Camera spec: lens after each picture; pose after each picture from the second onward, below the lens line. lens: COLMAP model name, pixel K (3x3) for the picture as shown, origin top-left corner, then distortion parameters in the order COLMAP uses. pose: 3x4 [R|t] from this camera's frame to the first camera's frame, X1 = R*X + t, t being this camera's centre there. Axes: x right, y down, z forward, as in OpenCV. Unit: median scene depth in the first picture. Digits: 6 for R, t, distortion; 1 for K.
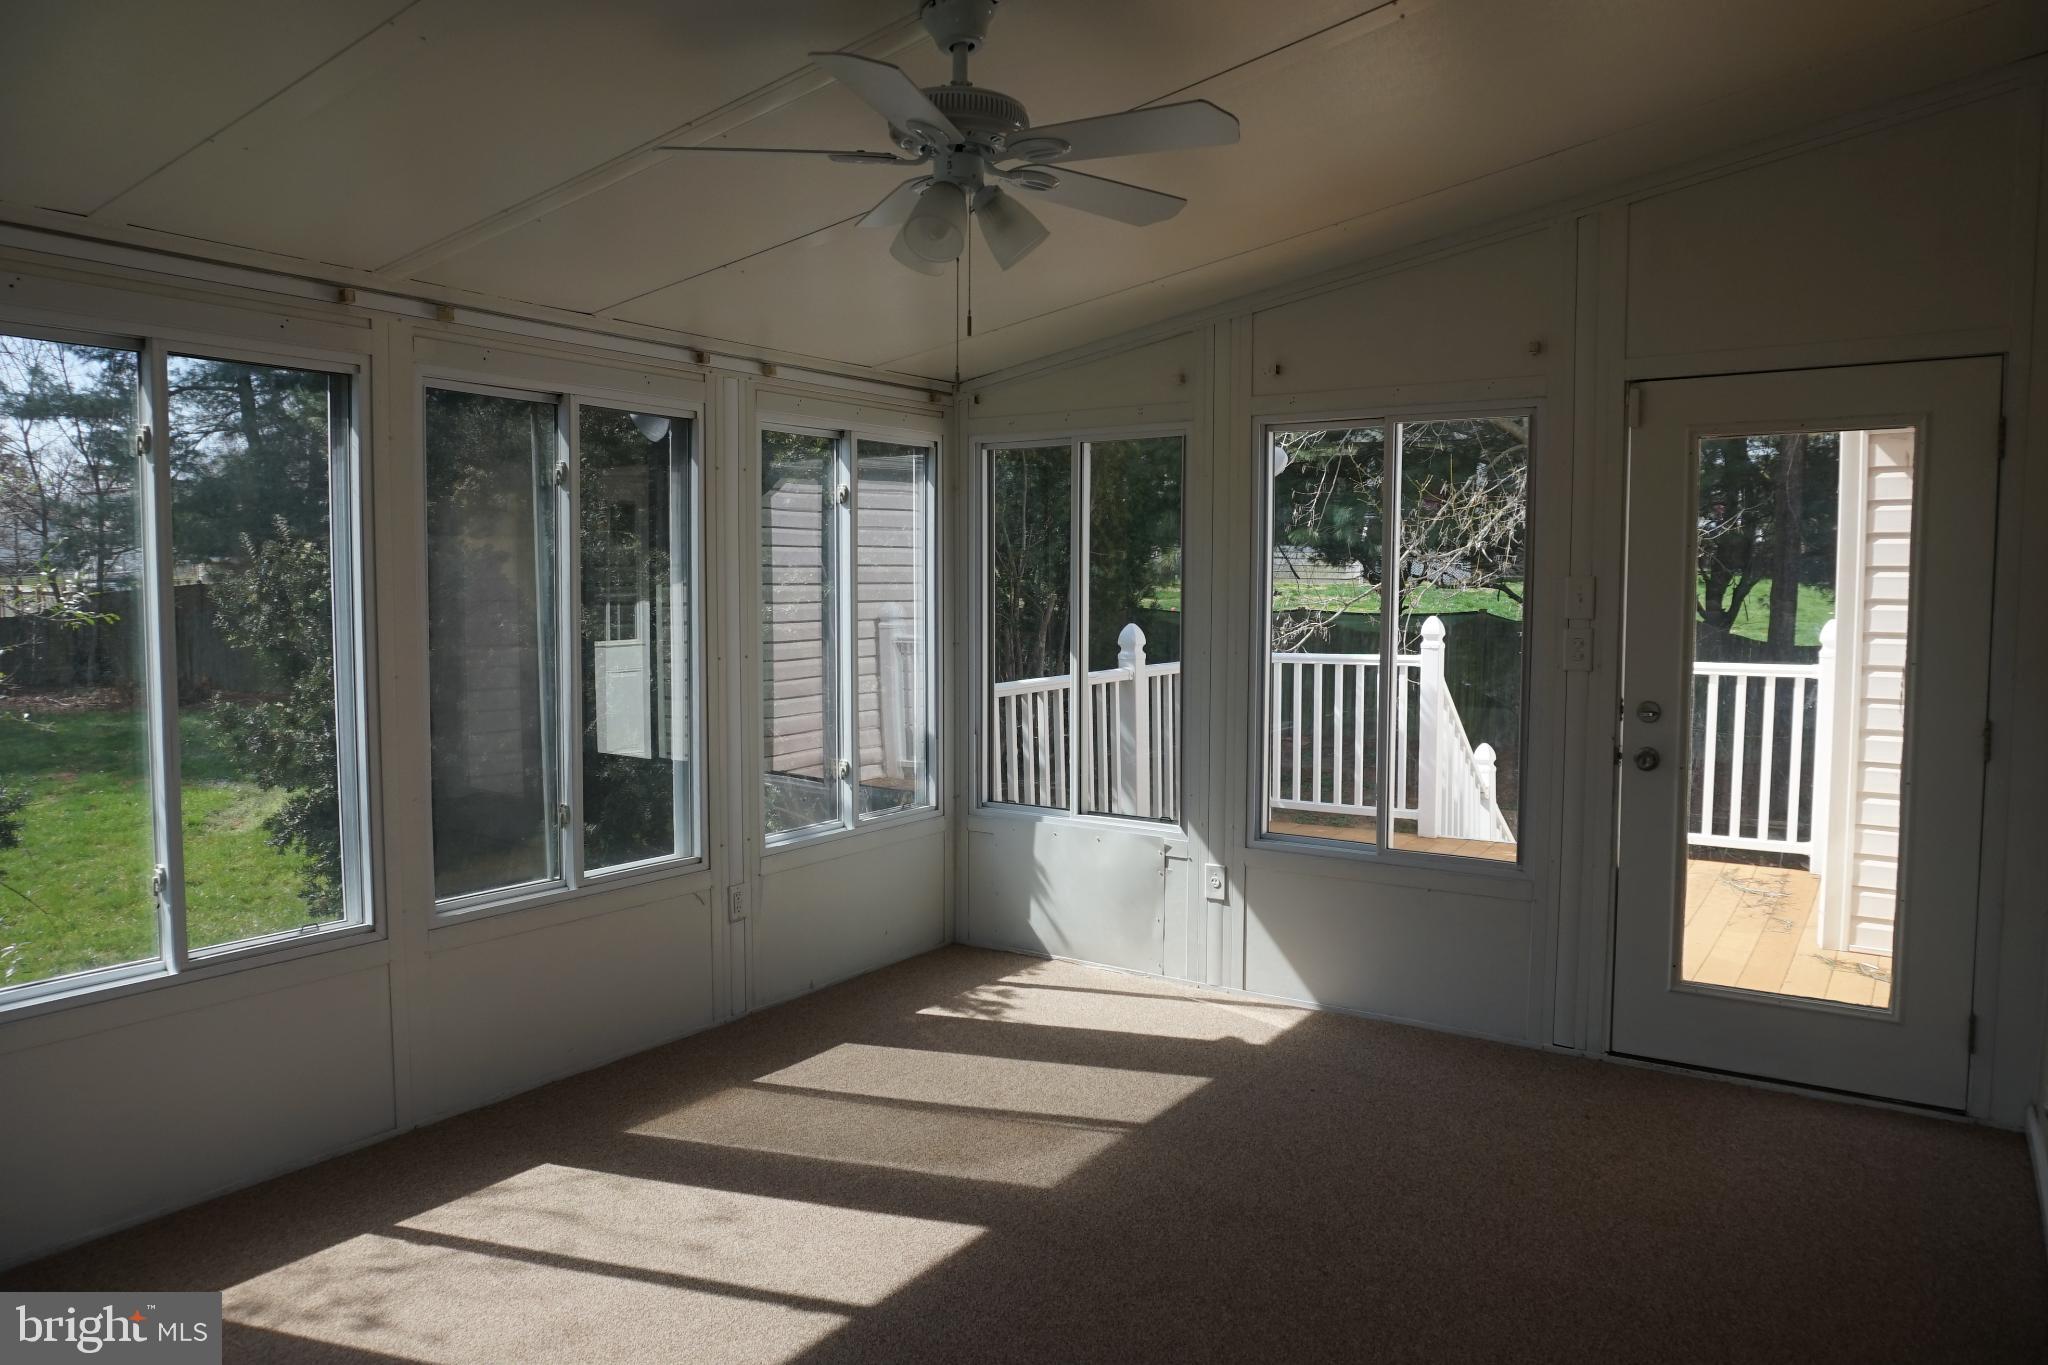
lens RADIAL K [[1376.8, 0, 1025.9], [0, 1376.8, 679.7], [0, 0, 1]] dist [-0.032280, 0.002072]
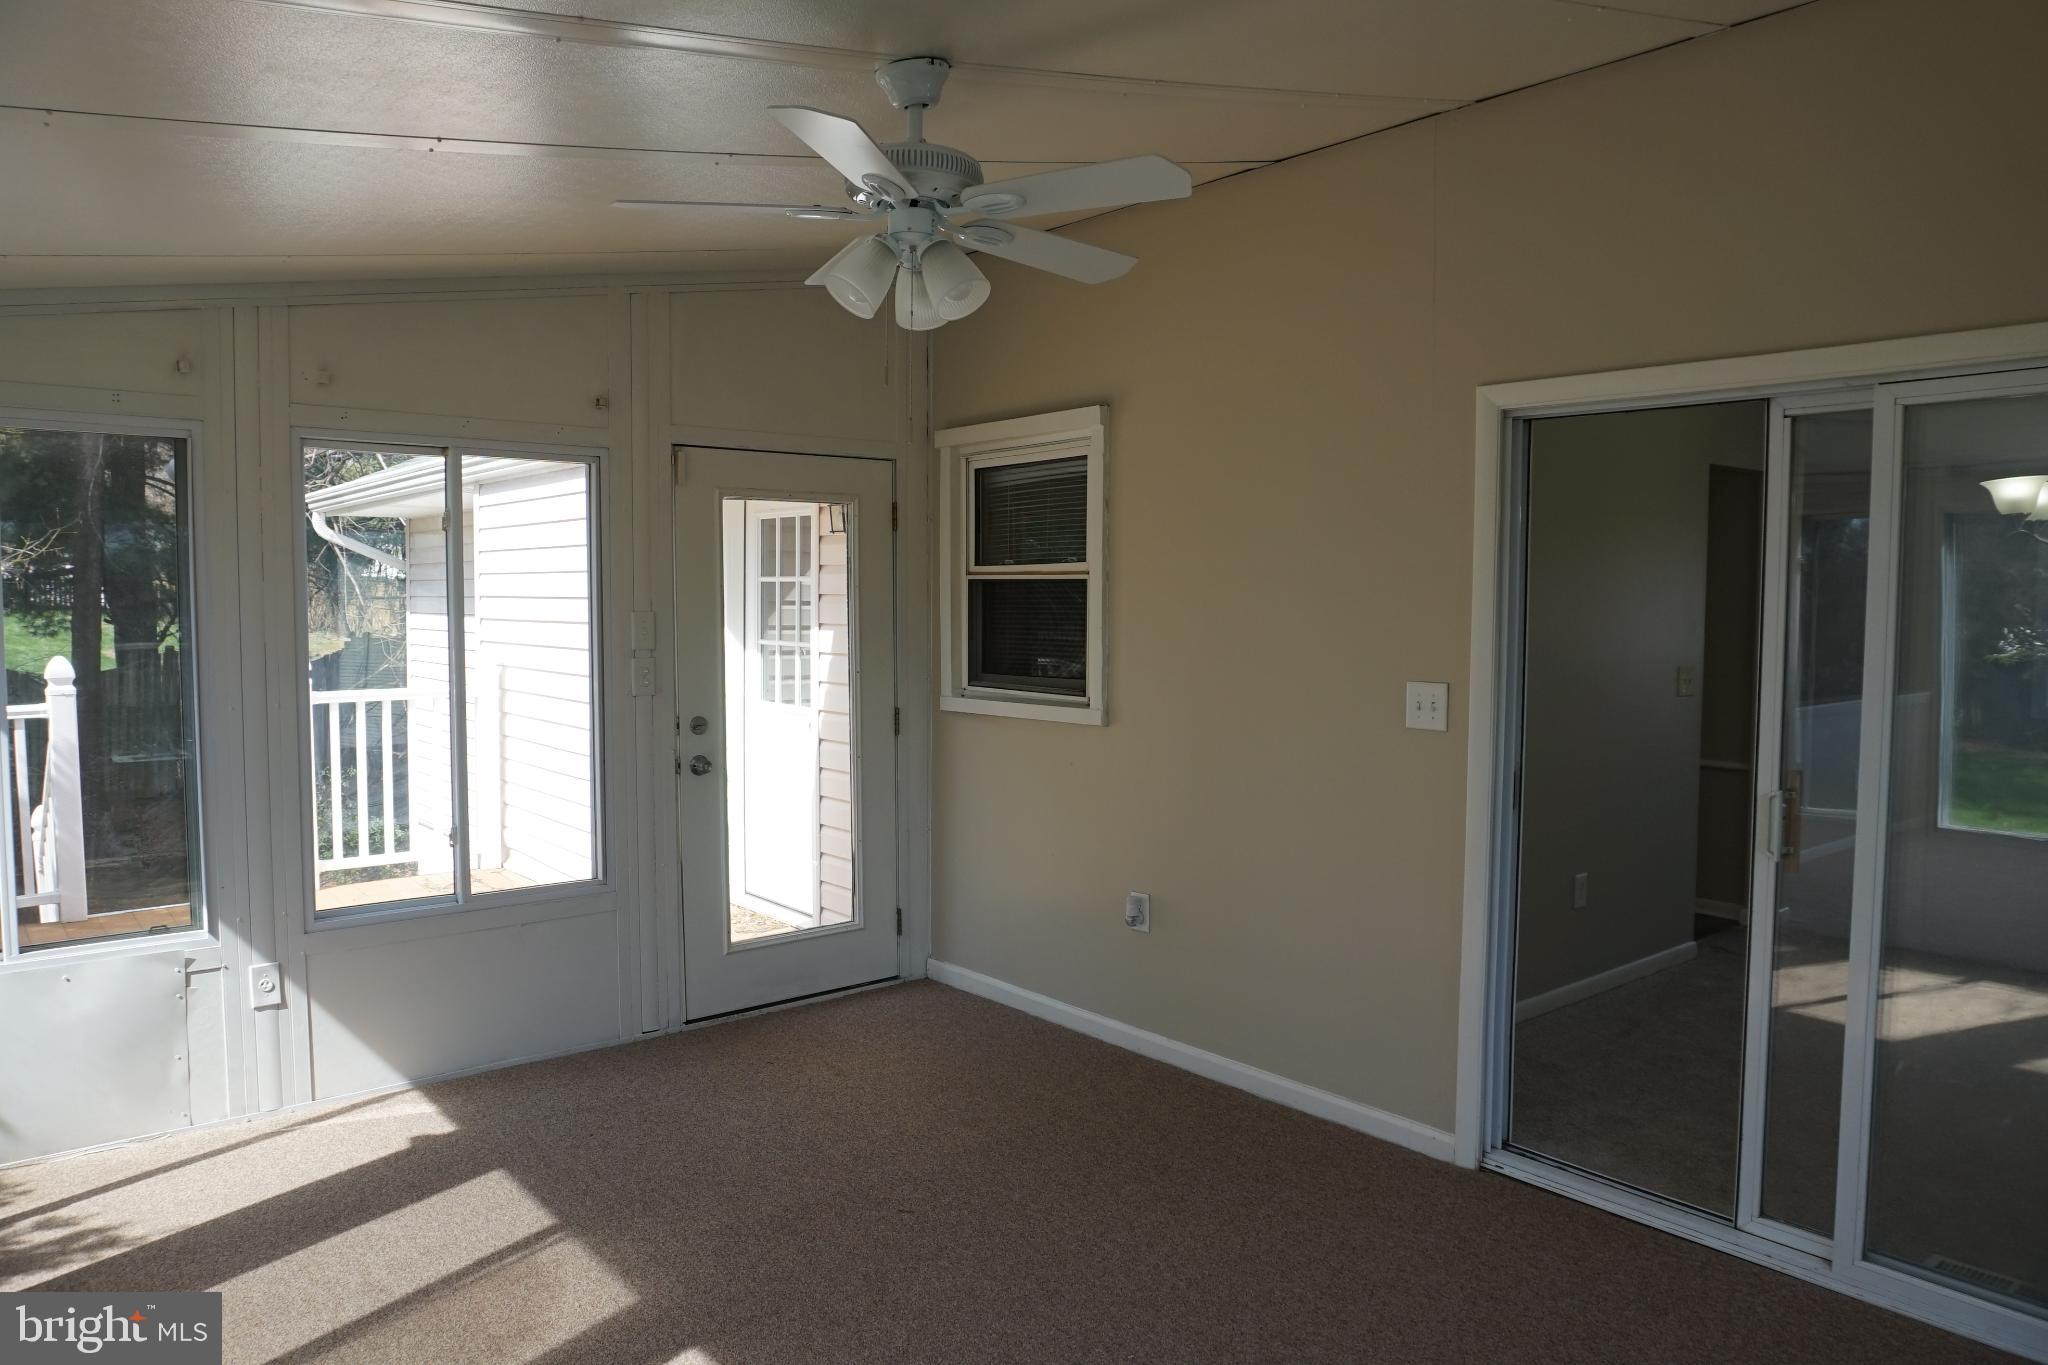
lens RADIAL K [[1376.8, 0, 1024.6], [0, 1376.8, 684.5], [0, 0, 1]] dist [-0.032280, 0.002072]
pose [[0.265761, -0.054231, 0.962512, -0.542386], [0.066807, 0.997052, 0.037731, -0.033644], [-0.961721, 0.054275, 0.268600, 0.357013]]
